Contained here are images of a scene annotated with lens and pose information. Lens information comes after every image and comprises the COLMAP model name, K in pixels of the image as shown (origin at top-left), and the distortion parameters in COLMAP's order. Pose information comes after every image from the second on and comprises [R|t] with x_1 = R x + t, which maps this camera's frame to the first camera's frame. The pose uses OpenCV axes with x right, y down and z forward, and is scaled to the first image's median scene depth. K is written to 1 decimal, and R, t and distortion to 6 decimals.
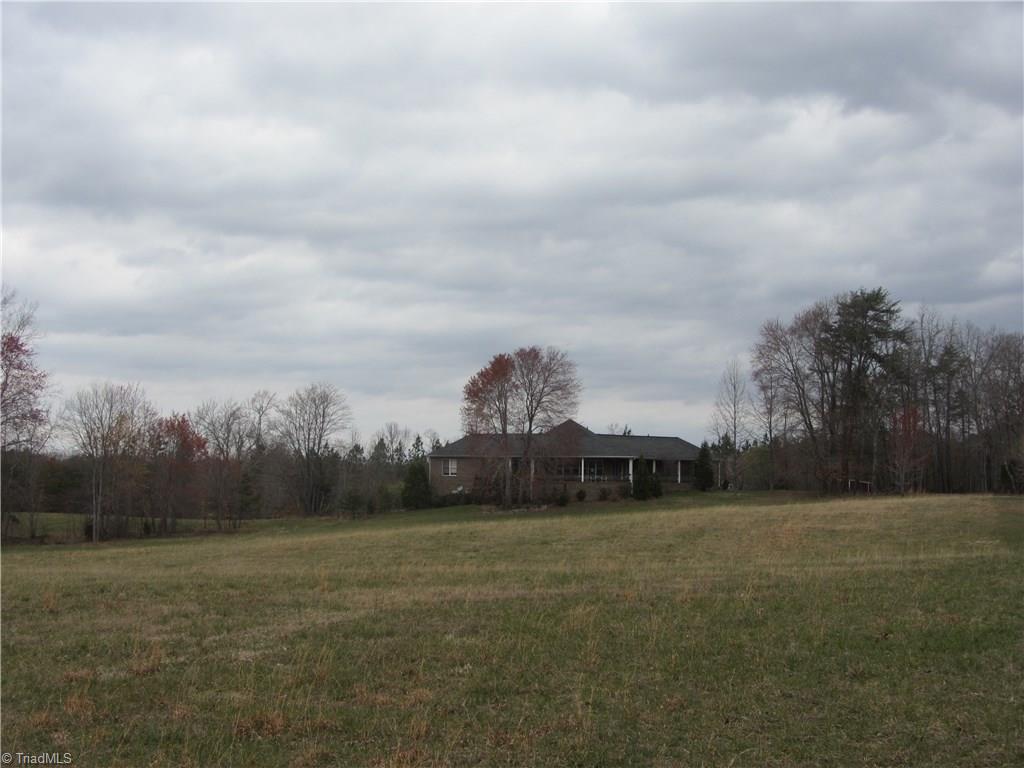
lens RADIAL K [[1446.5, 0, 511.3], [0, 1446.5, 354.1], [0, 0, 1]] dist [-0.013643, -0.012858]
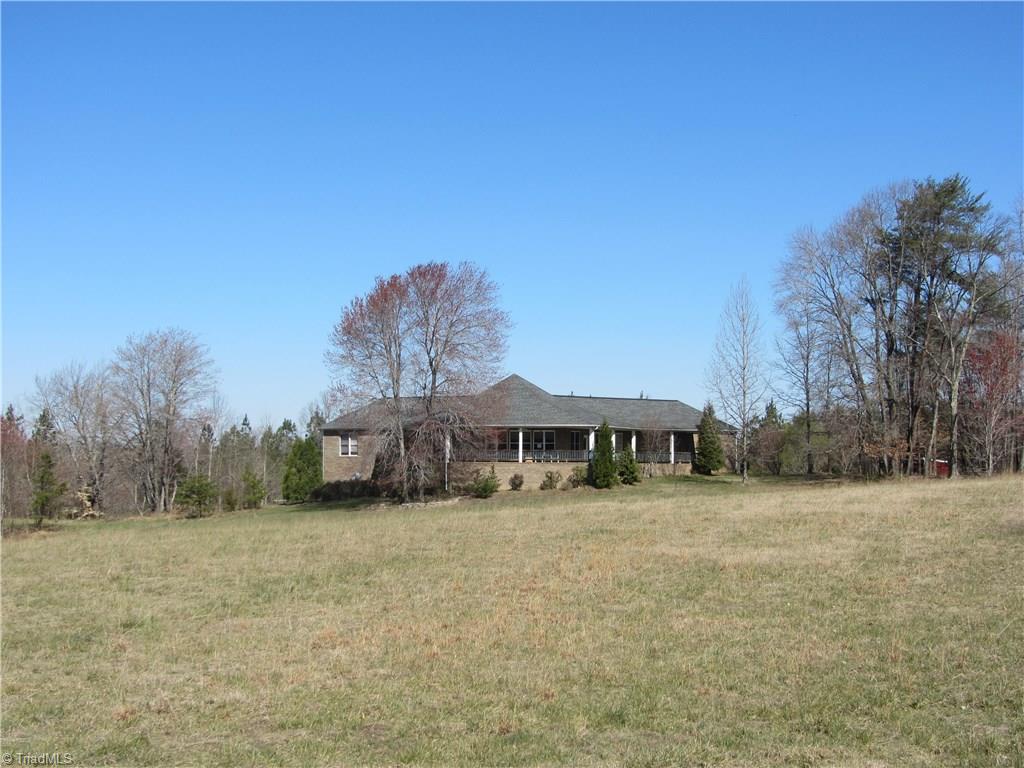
lens RADIAL K [[1519.4, 0, 512.0], [0, 1519.4, 384.0], [0, 0, 1]] dist [-0.128954, 0.035330]
pose [[0.997982, -0.010903, -0.062556, 0.087070], [0.012693, 0.999519, 0.028284, 0.029695], [0.062217, -0.029021, 0.997641, 0.273945]]
